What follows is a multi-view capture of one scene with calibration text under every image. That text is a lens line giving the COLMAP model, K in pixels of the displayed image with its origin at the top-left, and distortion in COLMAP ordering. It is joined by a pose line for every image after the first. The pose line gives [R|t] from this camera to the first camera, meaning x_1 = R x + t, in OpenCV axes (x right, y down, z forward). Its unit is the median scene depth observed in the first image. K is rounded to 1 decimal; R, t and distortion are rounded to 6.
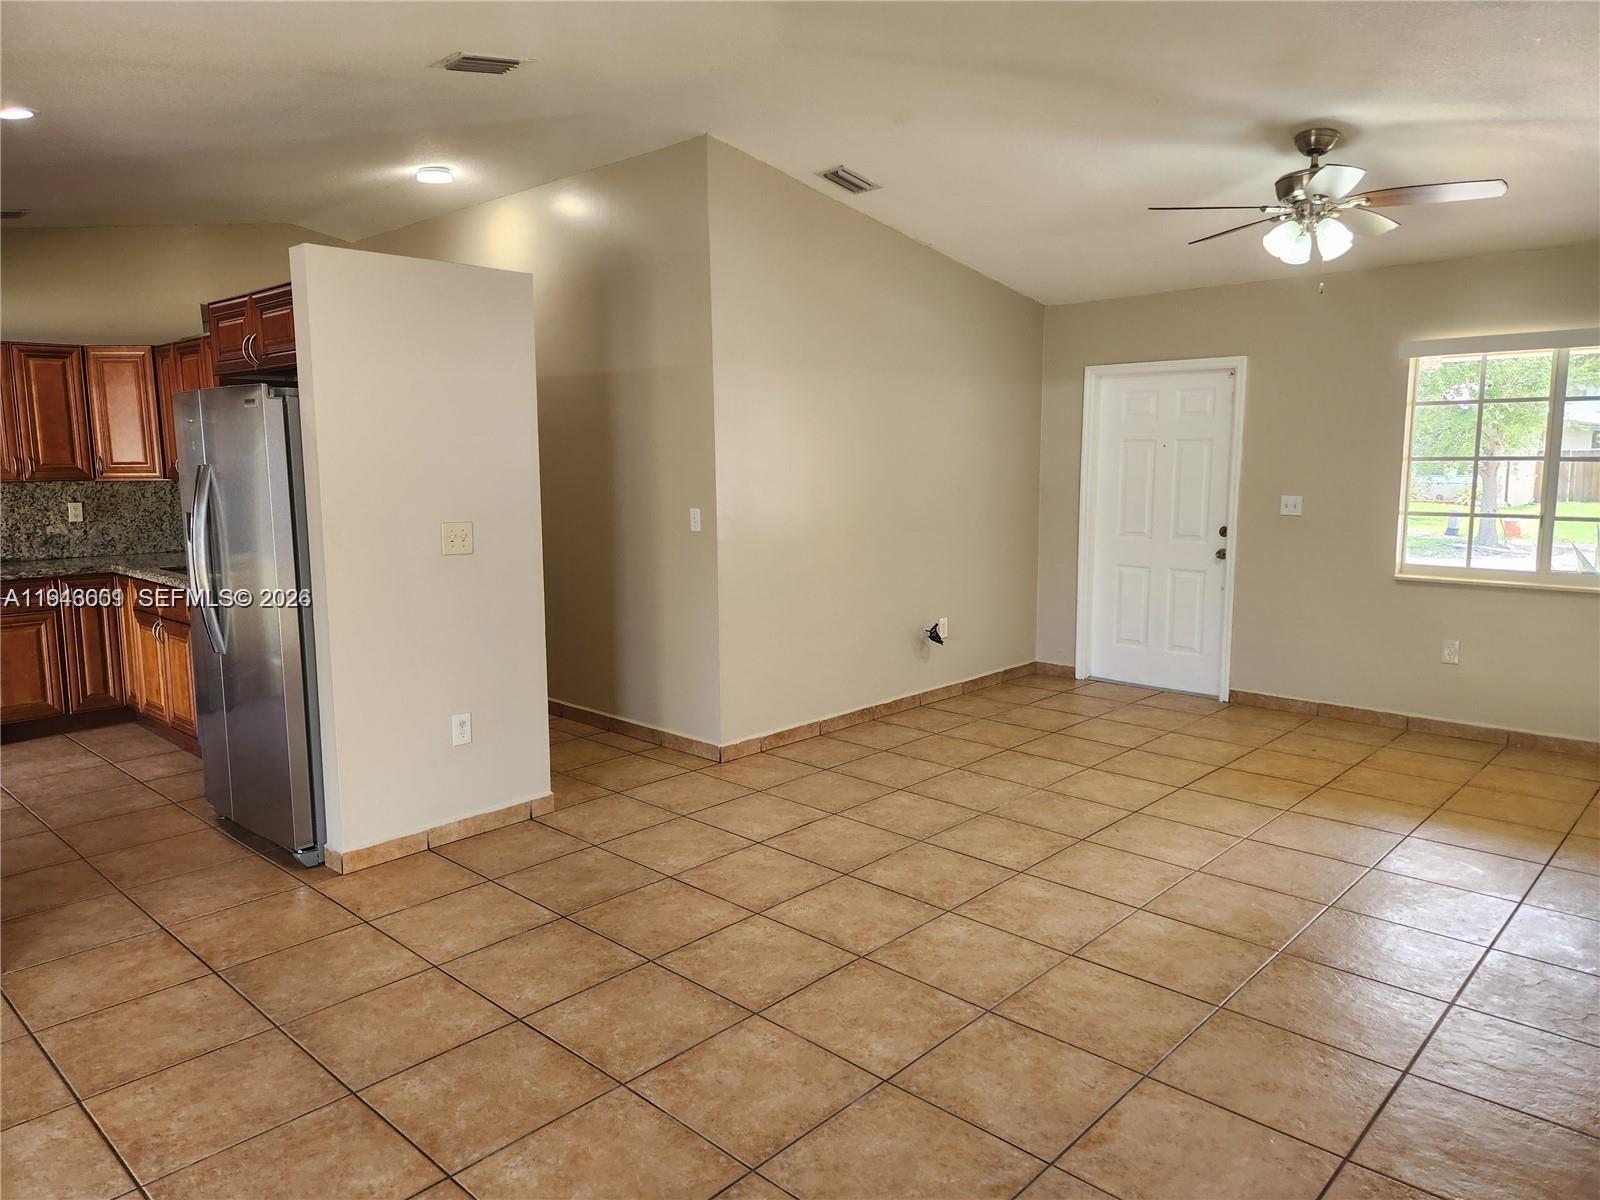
lens RADIAL K [[1094.4, 0, 788.8], [0, 1094.4, 585.5], [0, 0, 1]] dist [0.030799, -0.009484]
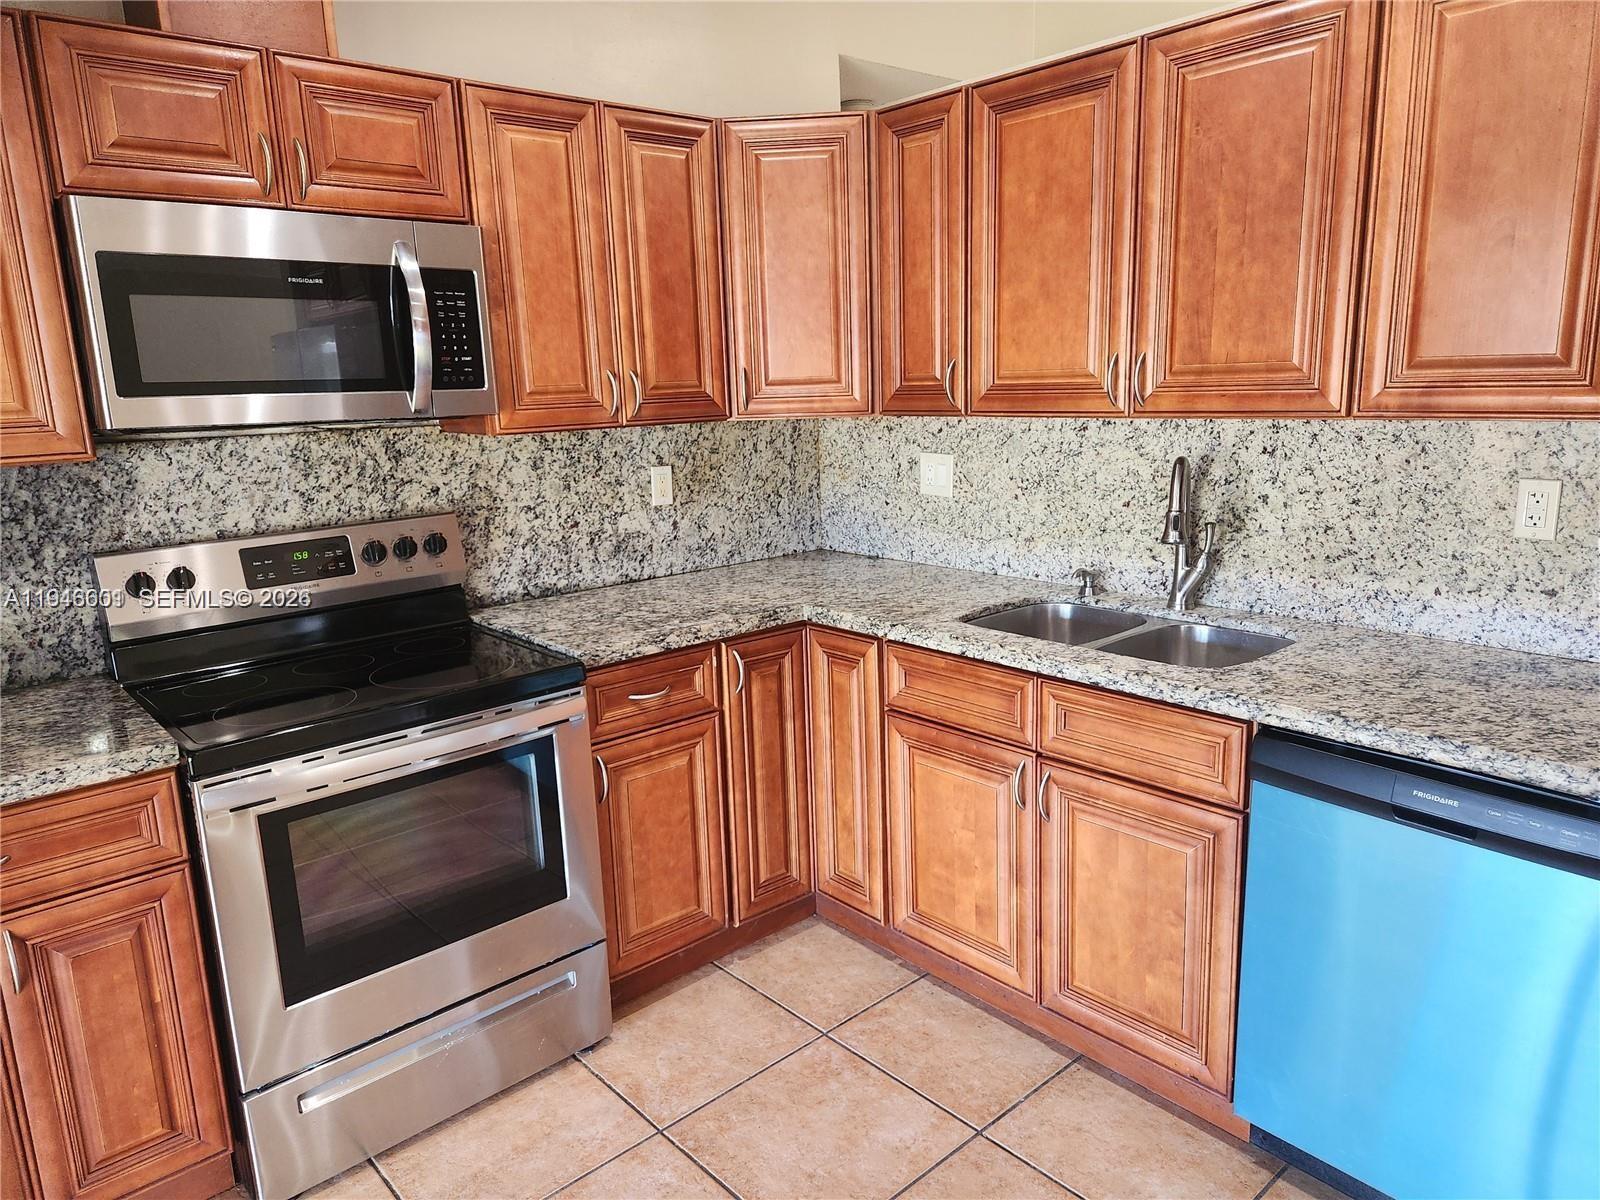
lens RADIAL K [[1094.4, 0, 797.2], [0, 1094.4, 602.7], [0, 0, 1]] dist [0.030799, -0.009484]
pose [[0.994199, -0.006464, -0.107366, -0.539669], [0.015046, 0.996736, 0.079319, -0.052781], [0.106503, -0.080475, 0.991050, 0.525131]]
